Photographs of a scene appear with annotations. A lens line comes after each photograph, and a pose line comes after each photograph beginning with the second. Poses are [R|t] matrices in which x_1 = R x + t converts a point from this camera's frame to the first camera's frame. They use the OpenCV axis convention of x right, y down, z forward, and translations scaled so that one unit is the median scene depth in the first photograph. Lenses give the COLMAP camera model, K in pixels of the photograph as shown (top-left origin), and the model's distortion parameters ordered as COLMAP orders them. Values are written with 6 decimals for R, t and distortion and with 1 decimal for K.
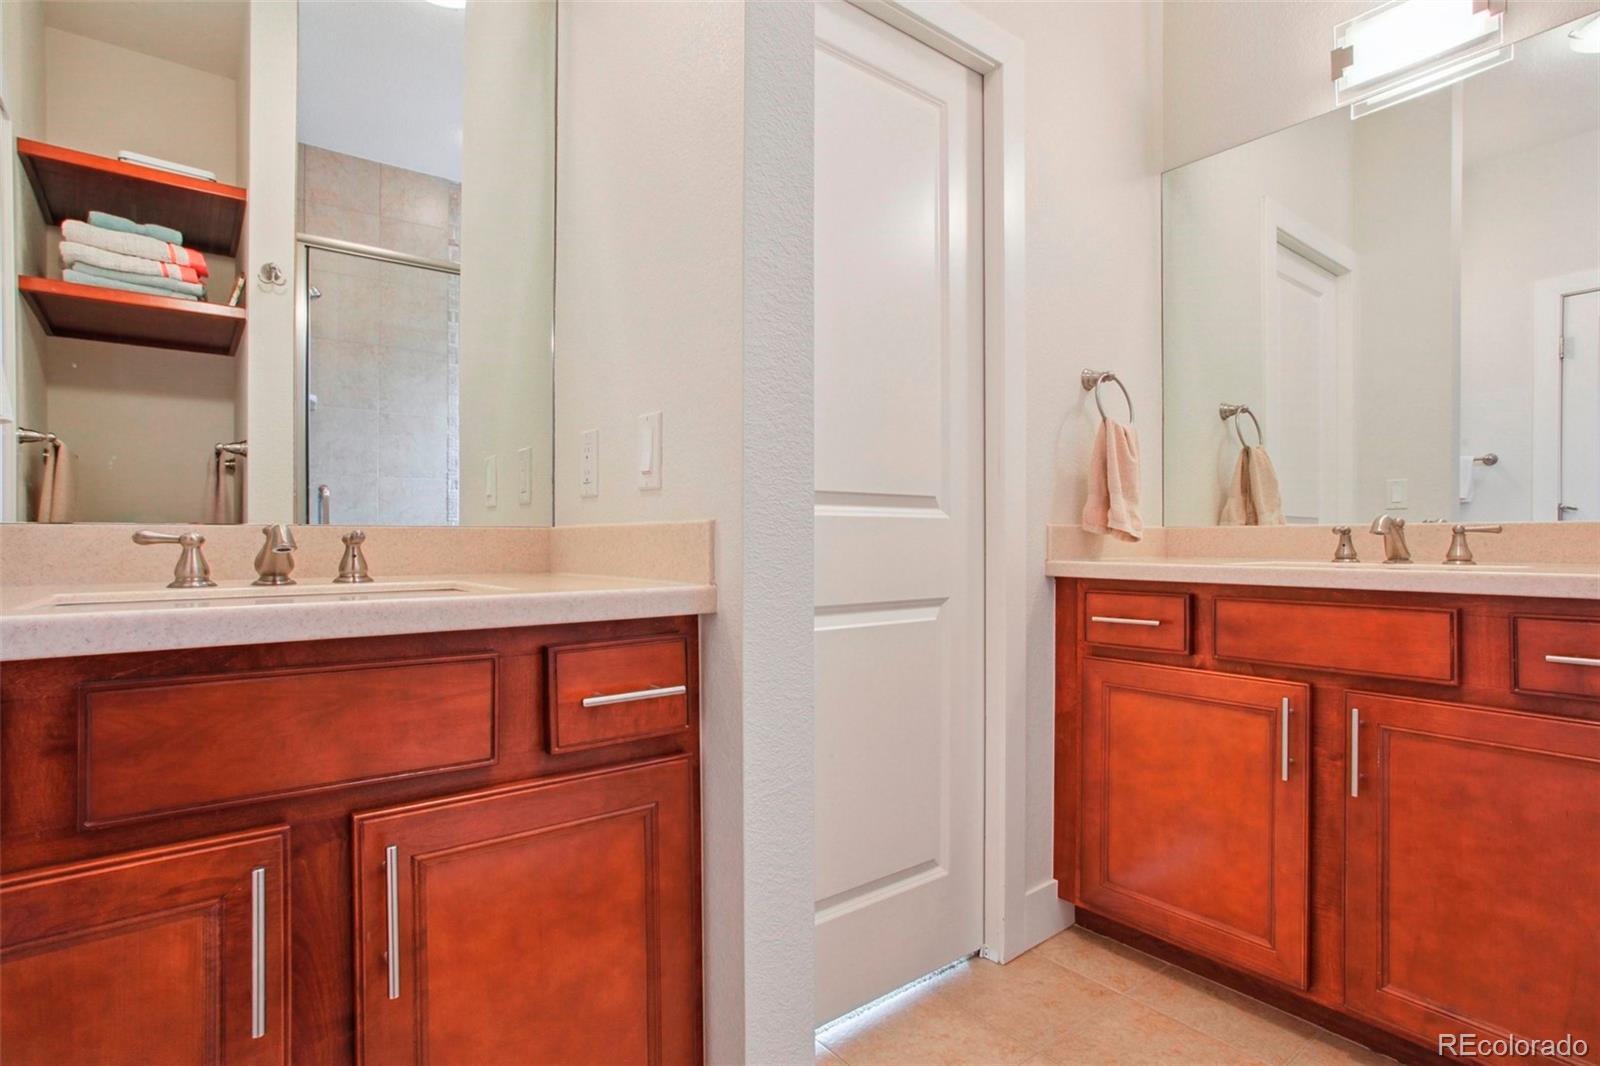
lens RADIAL K [[817.5, 0, 800.0], [0, 817.5, 533.0], [0, 0, 1]] dist [-0.066558, 0.055355]
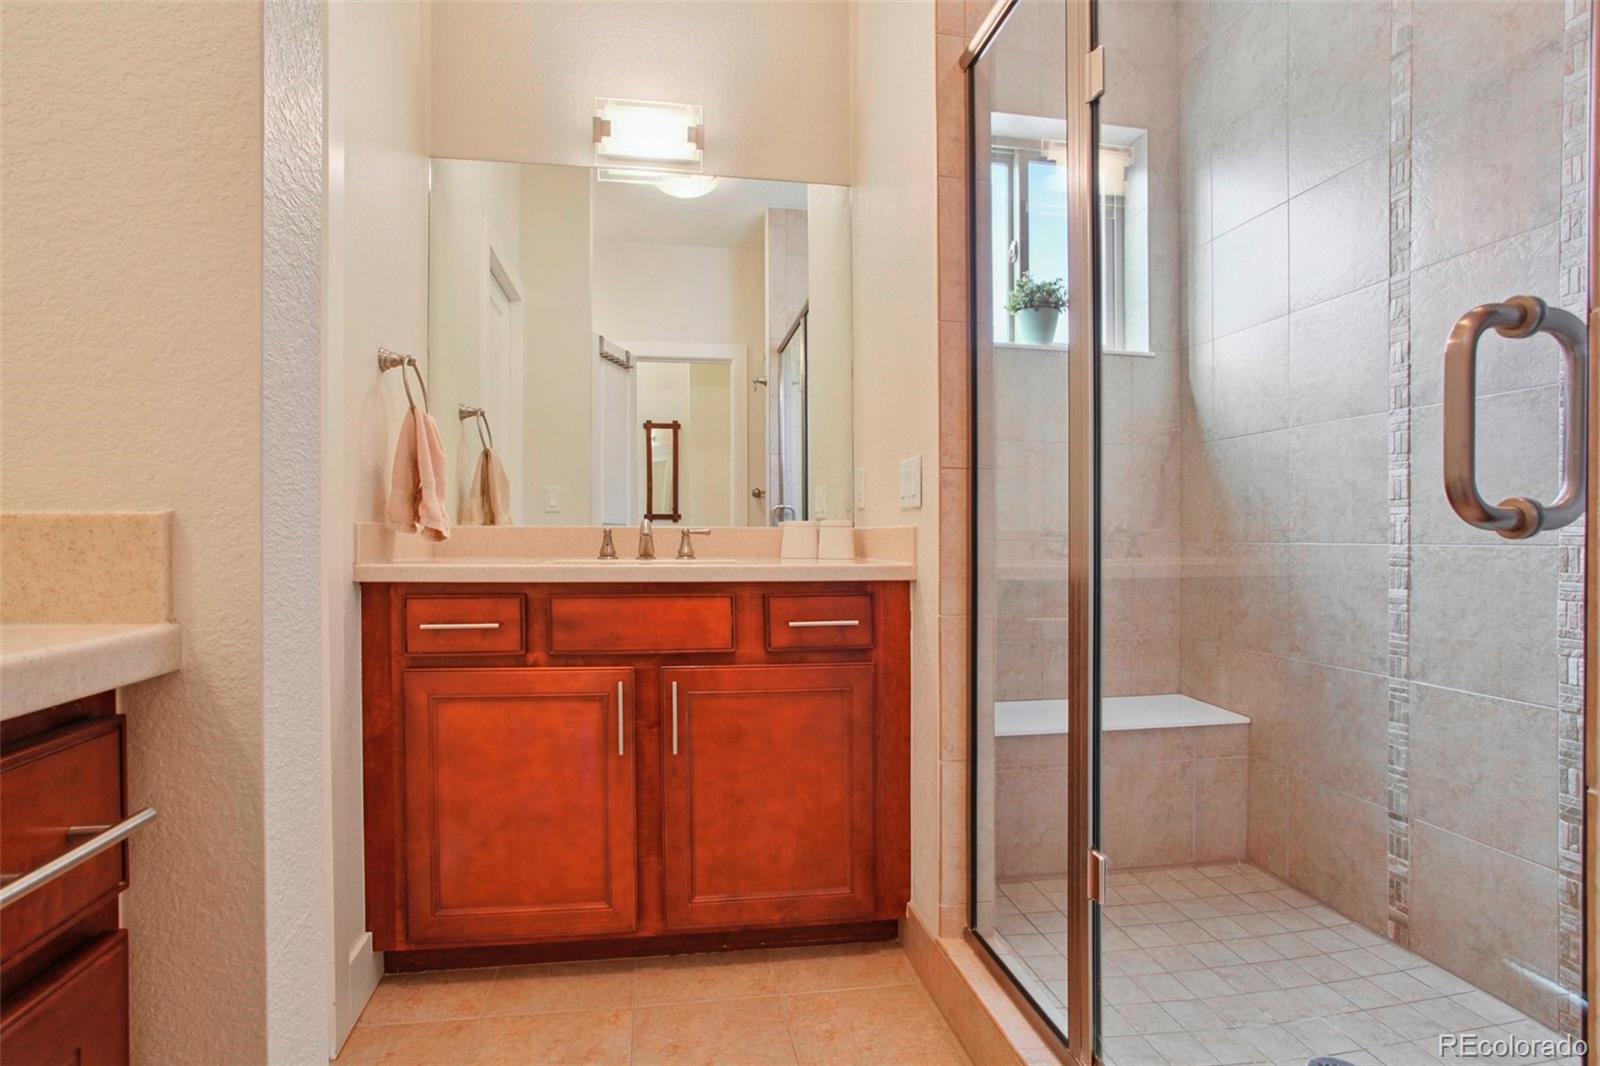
lens RADIAL K [[817.5, 0, 800.0], [0, 817.5, 533.0], [0, 0, 1]] dist [-0.066558, 0.055355]
pose [[0.495664, 0.006679, 0.868489, -0.239077], [-0.010743, 0.999941, -0.001558, -0.003134], [-0.868448, -0.008558, 0.495707, 0.202440]]
